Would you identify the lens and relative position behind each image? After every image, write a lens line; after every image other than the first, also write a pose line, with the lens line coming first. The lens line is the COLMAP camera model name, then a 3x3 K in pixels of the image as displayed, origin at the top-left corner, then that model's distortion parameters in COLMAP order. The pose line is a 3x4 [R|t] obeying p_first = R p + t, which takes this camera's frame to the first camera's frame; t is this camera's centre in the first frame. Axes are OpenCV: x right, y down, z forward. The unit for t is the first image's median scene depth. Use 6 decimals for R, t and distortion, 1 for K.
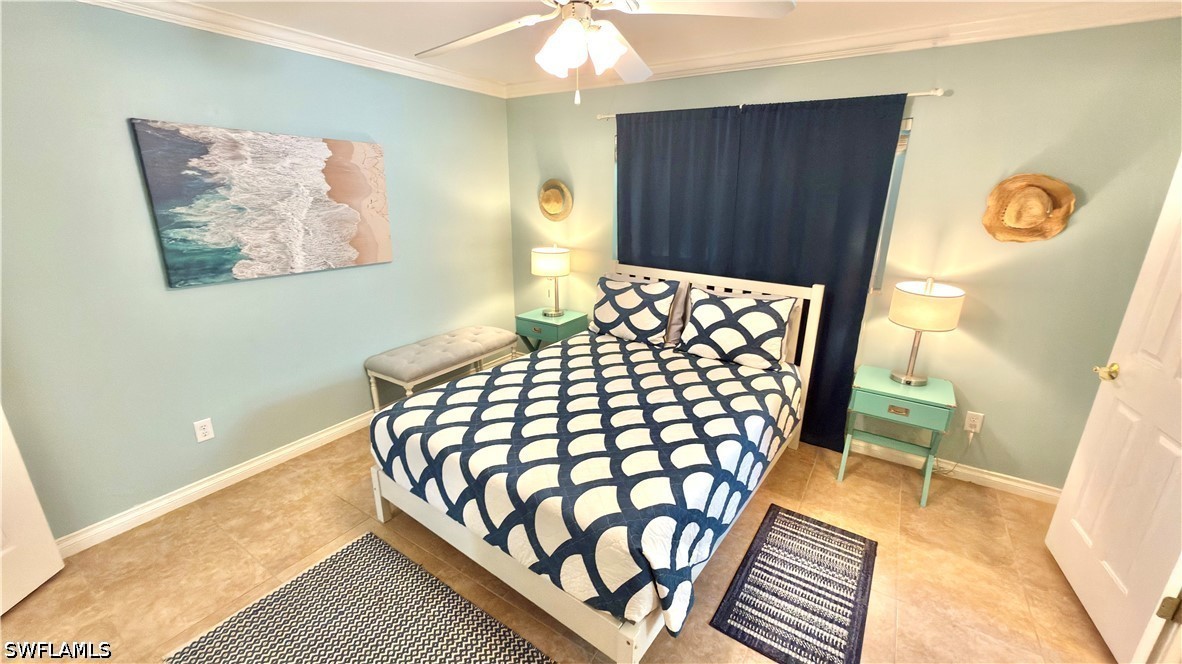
lens RADIAL K [[471.3, 0, 593.4], [0, 471.3, 334.5], [0, 0, 1]] dist [-0.000448, 0.000439]
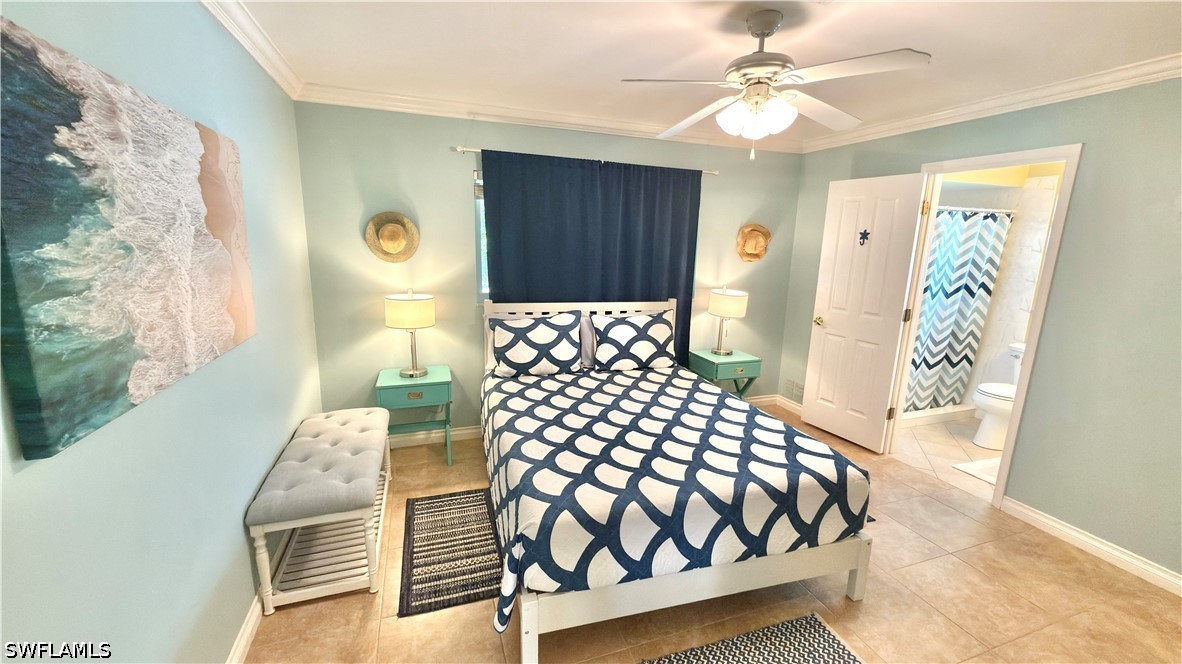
lens RADIAL K [[471.3, 0, 591.0], [0, 471.3, 334.4], [0, 0, 1]] dist [-0.000448, 0.000439]
pose [[0.602790, -0.154820, 0.782736, -0.749885], [0.217949, 0.975636, 0.025131, -0.090007], [-0.767556, 0.155448, 0.621847, 0.348401]]
